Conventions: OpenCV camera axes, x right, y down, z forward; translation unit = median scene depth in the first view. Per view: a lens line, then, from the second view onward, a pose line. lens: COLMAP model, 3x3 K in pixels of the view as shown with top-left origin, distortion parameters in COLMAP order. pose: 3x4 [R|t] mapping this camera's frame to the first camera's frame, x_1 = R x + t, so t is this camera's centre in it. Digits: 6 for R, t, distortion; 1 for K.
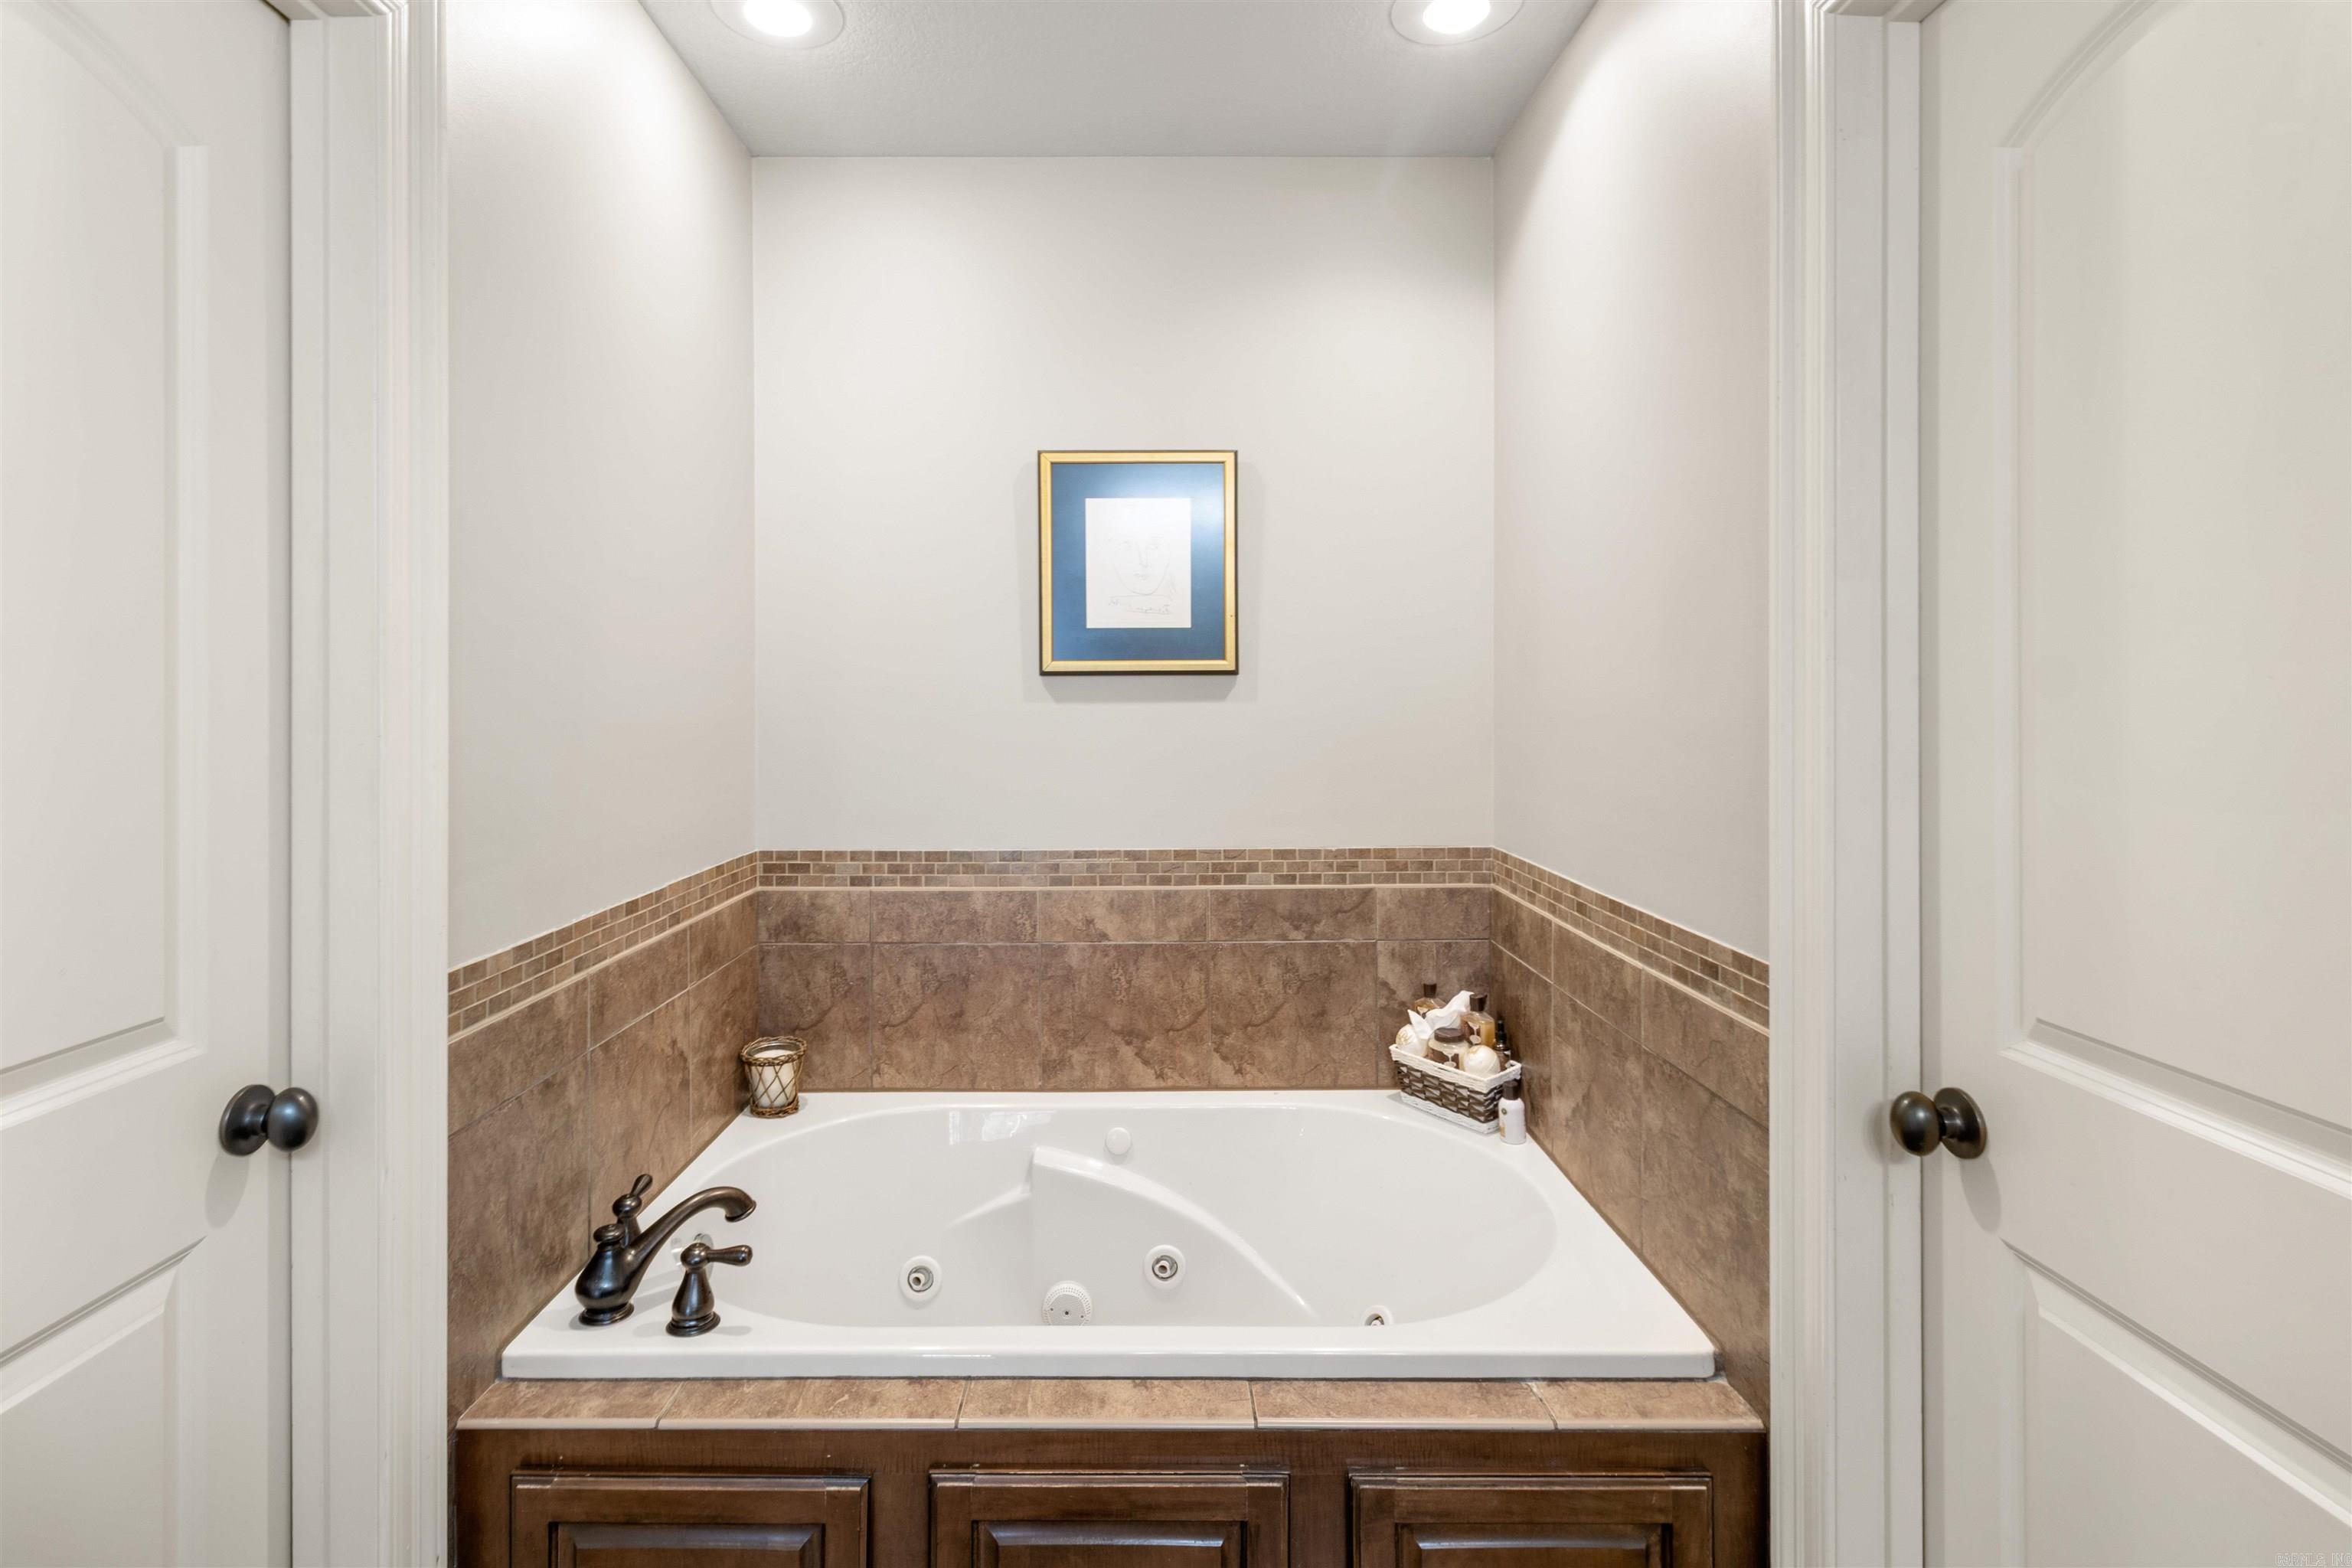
lens RADIAL K [[1077.1, 0, 1168.0], [0, 1077.1, 694.8], [0, 0, 1]] dist [0.001583, 0.000260]
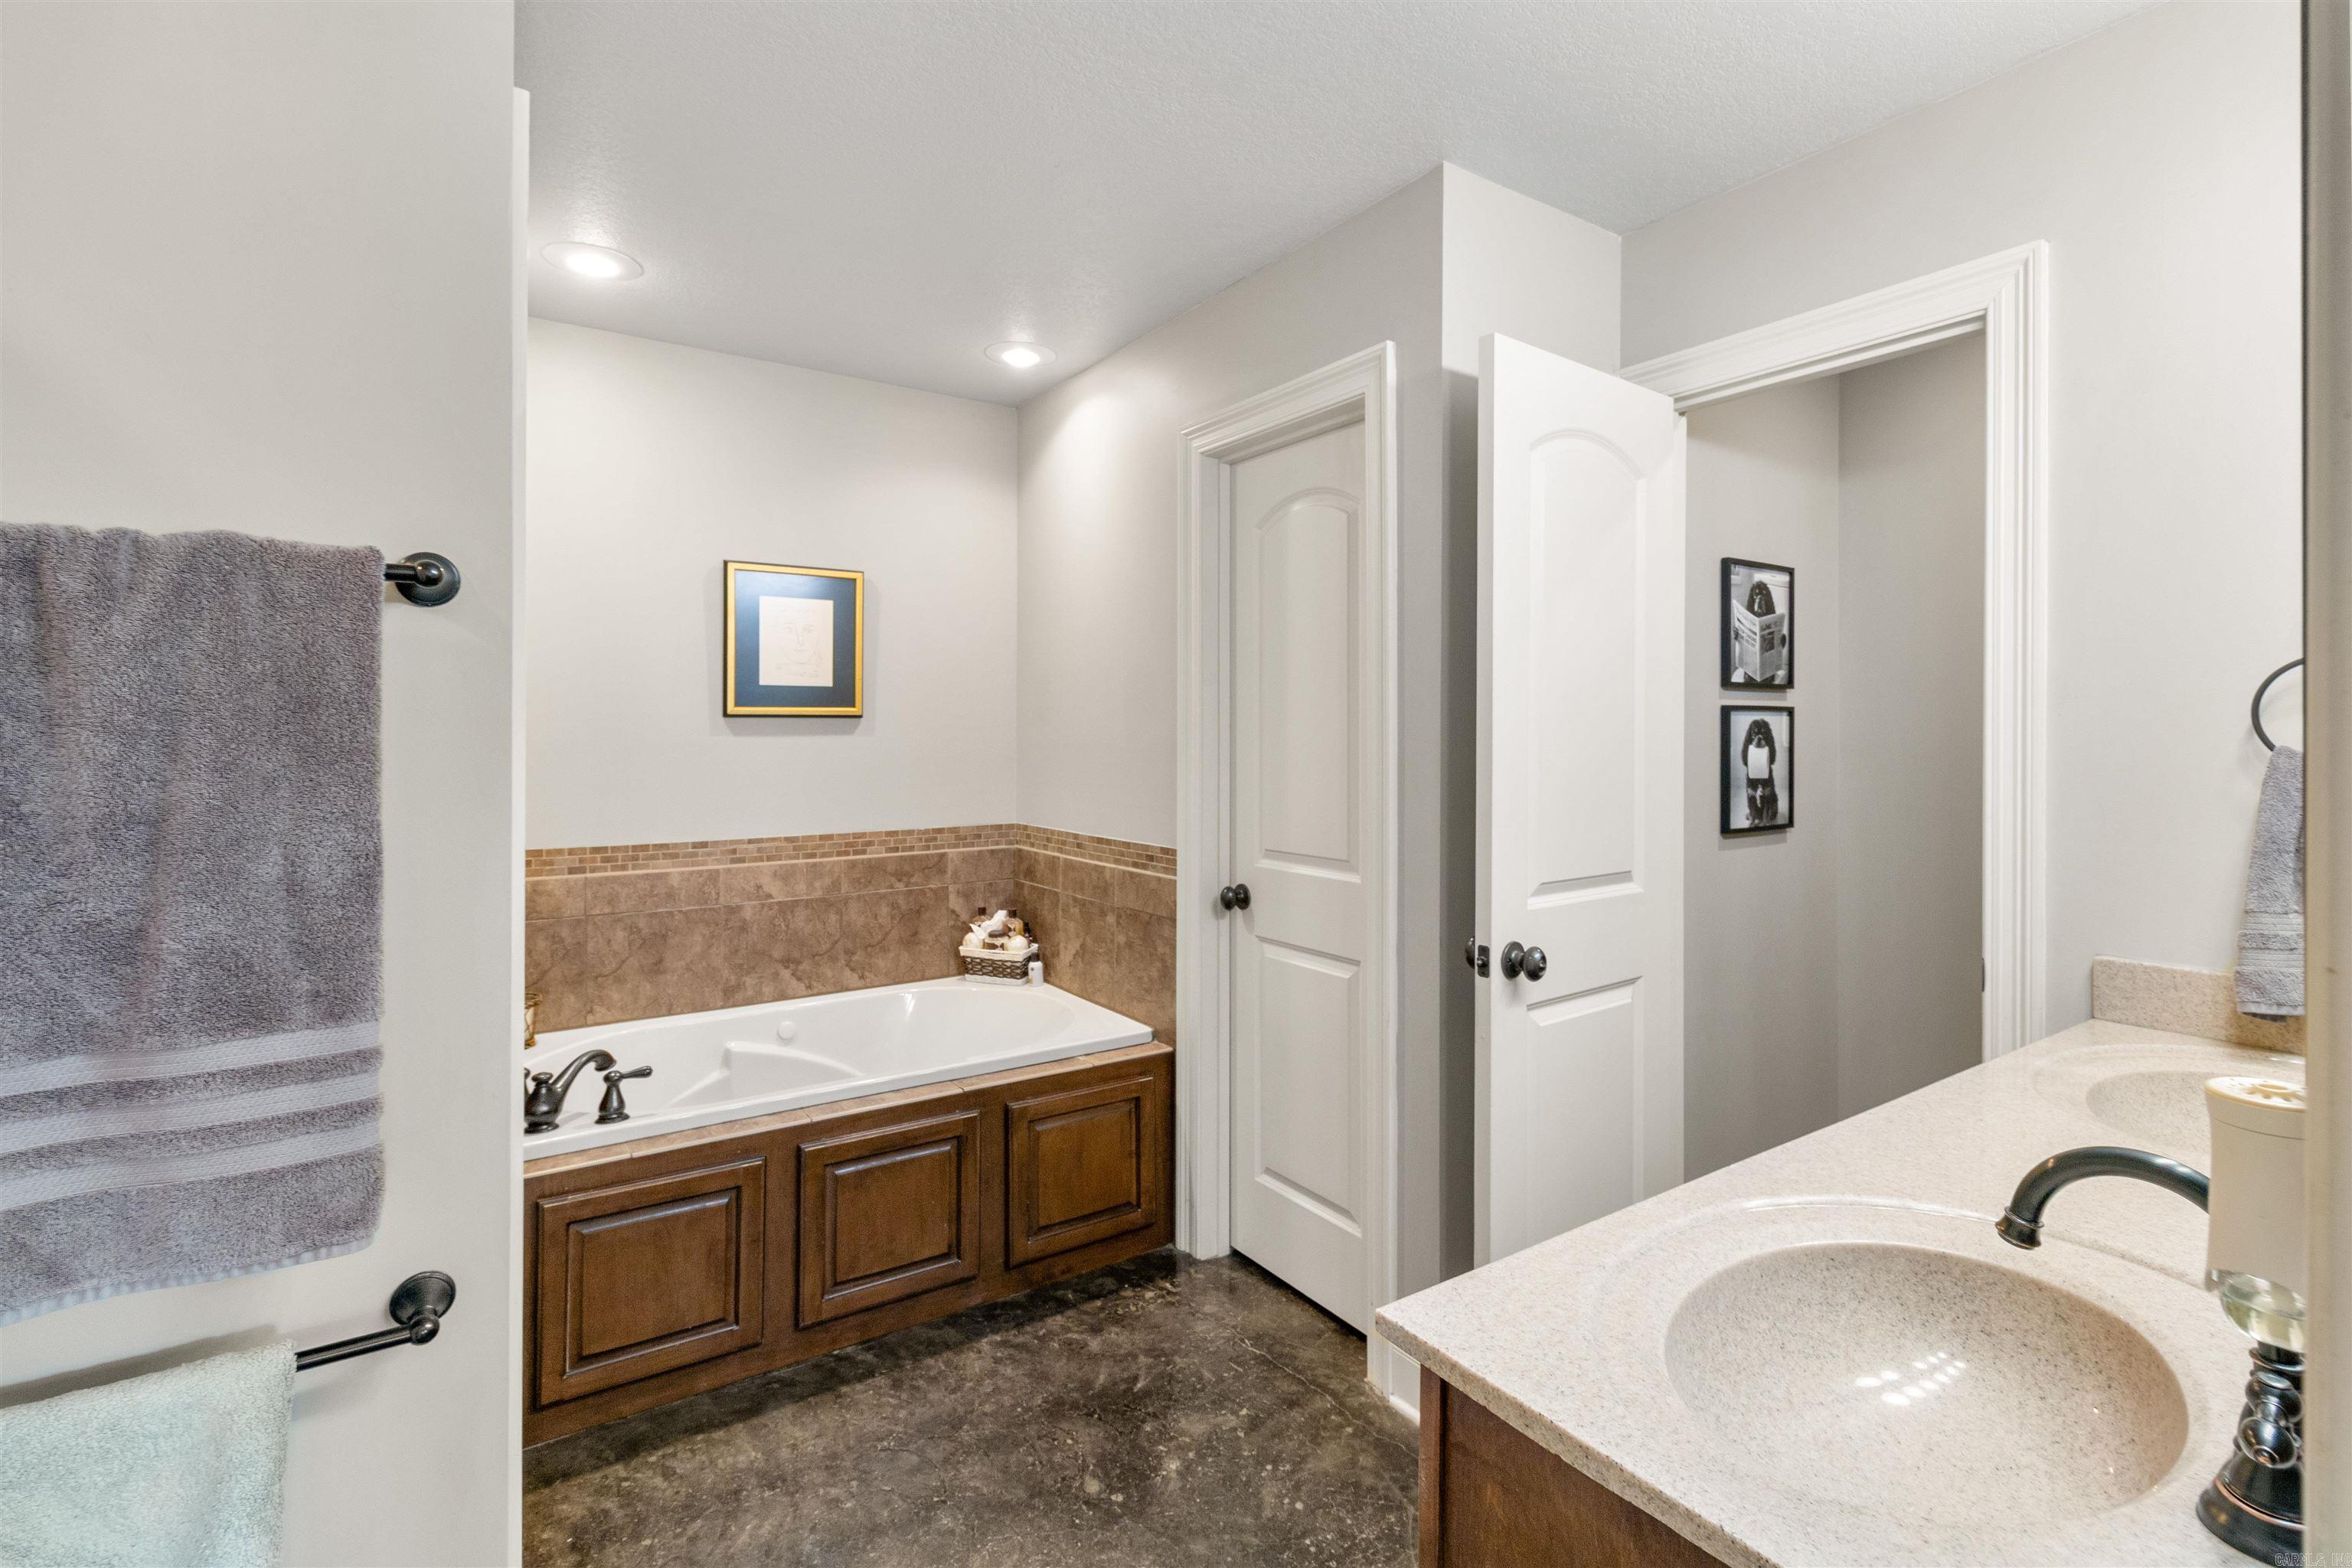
lens RADIAL K [[1100.8, 0, 1209.1], [0, 1100.8, 752.6], [0, 0, 1]] dist [0.001321, 0.000396]
pose [[0.820783, -0.008371, 0.571178, -0.422828], [-0.002542, 0.999829, 0.018306, 0.000695], [-0.571234, -0.016477, 0.820622, -0.563467]]
